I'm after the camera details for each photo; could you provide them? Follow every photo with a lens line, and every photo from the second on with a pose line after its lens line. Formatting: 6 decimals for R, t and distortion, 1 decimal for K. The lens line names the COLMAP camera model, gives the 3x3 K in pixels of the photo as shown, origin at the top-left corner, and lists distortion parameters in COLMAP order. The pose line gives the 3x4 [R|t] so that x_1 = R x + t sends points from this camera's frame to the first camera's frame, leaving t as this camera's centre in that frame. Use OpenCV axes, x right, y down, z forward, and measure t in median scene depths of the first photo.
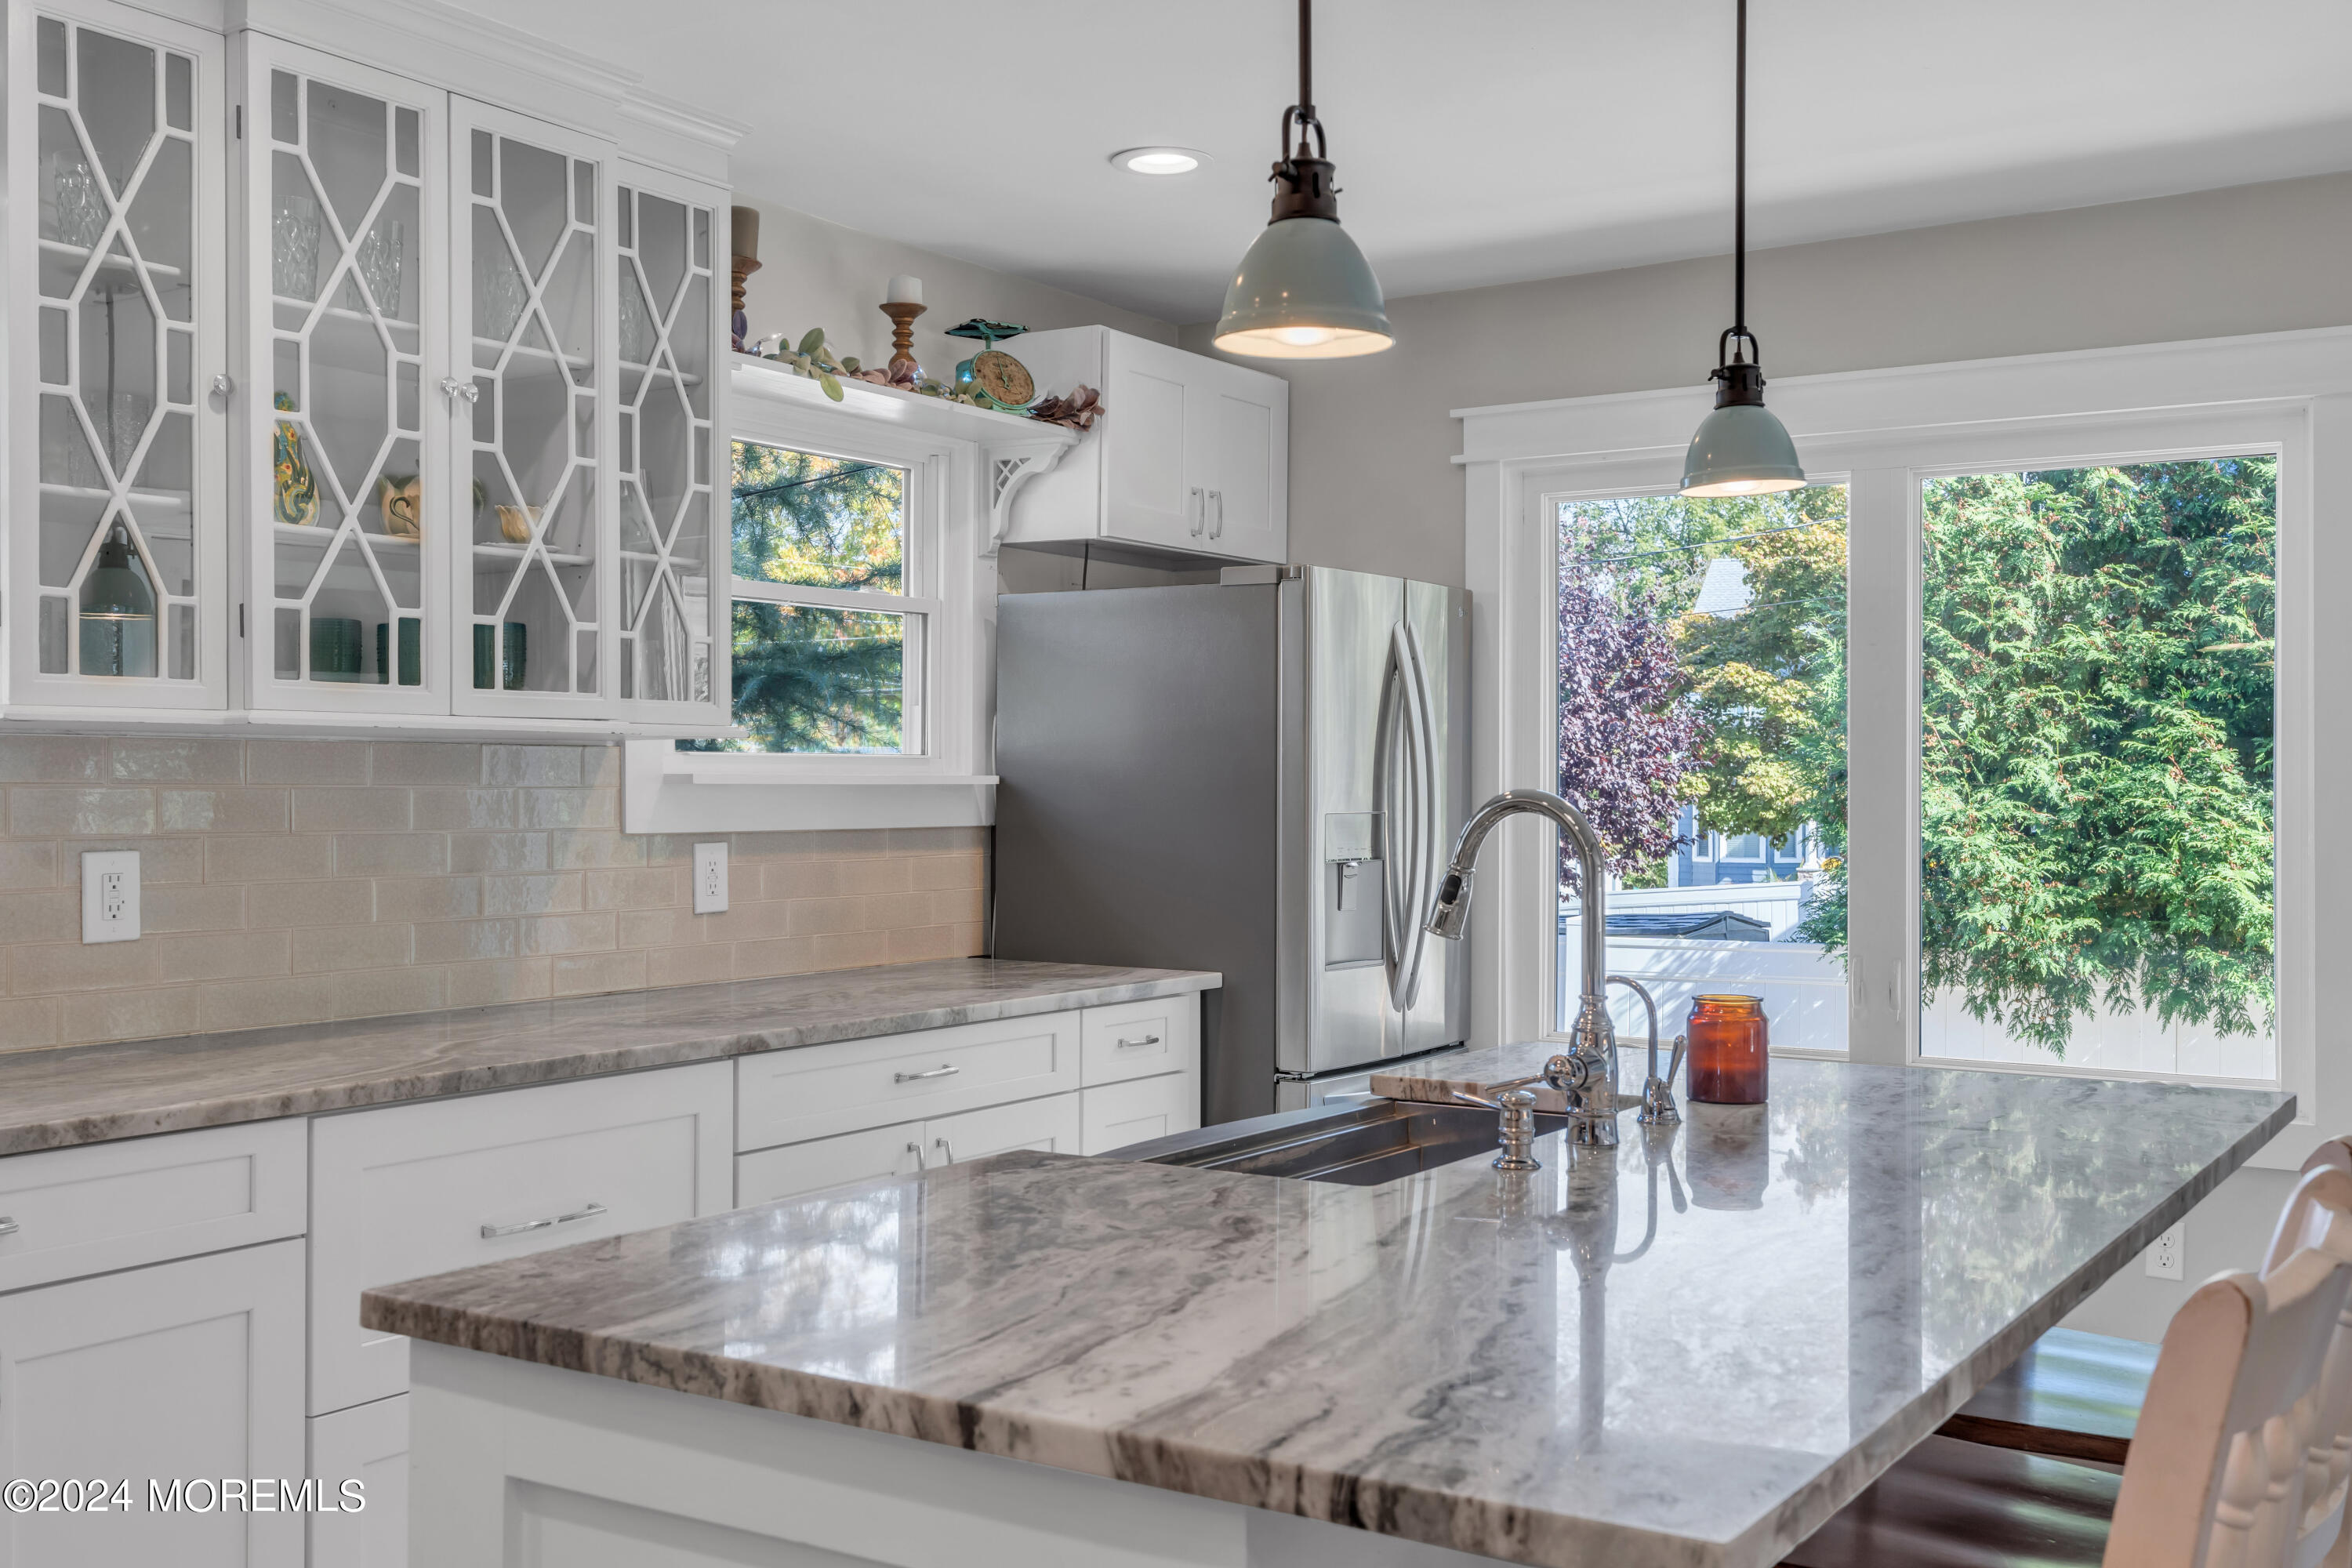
lens RADIAL K [[2307.9, 0, 1174.9], [0, 2307.9, 761.2], [0, 0, 1]] dist [0.030833, -0.043313]
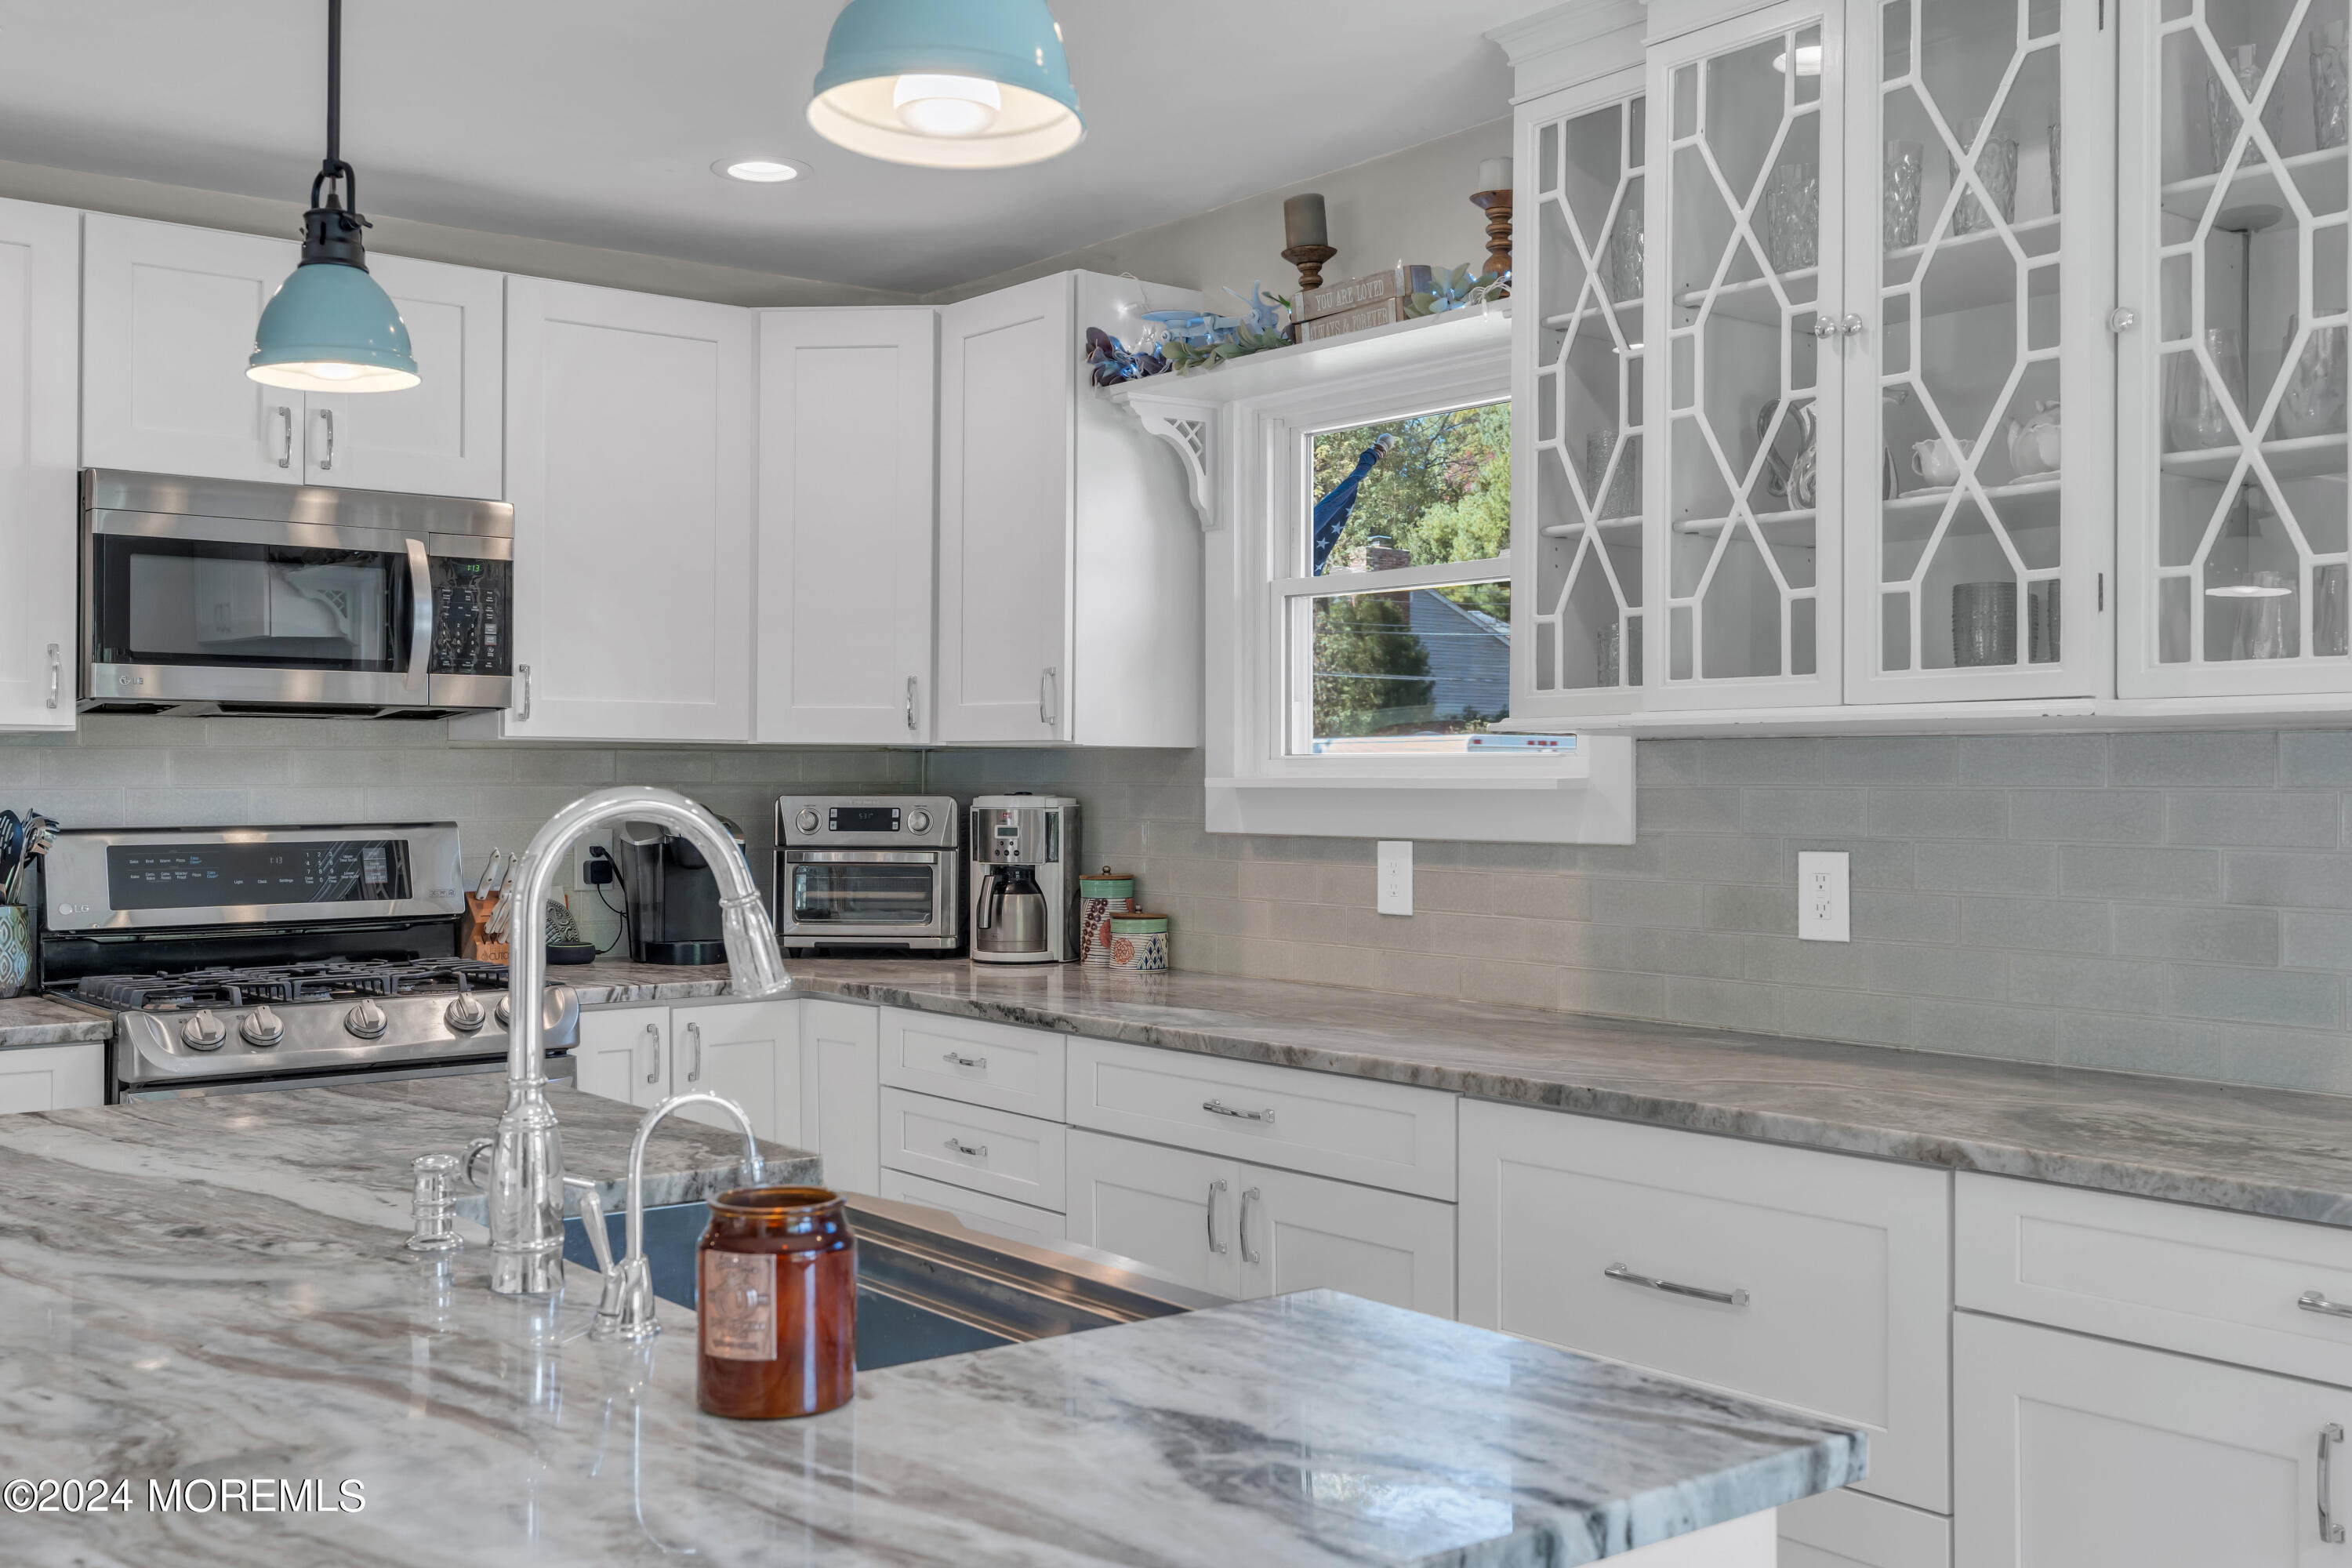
lens RADIAL K [[2307.9, 0, 1174.9], [0, 2307.9, 761.2], [0, 0, 1]] dist [0.030833, -0.043313]
pose [[-0.321219, -0.010258, -0.946949, 0.582844], [0.007921, 0.999877, -0.013519, 0.010729], [0.946972, -0.011843, -0.321098, 1.041112]]
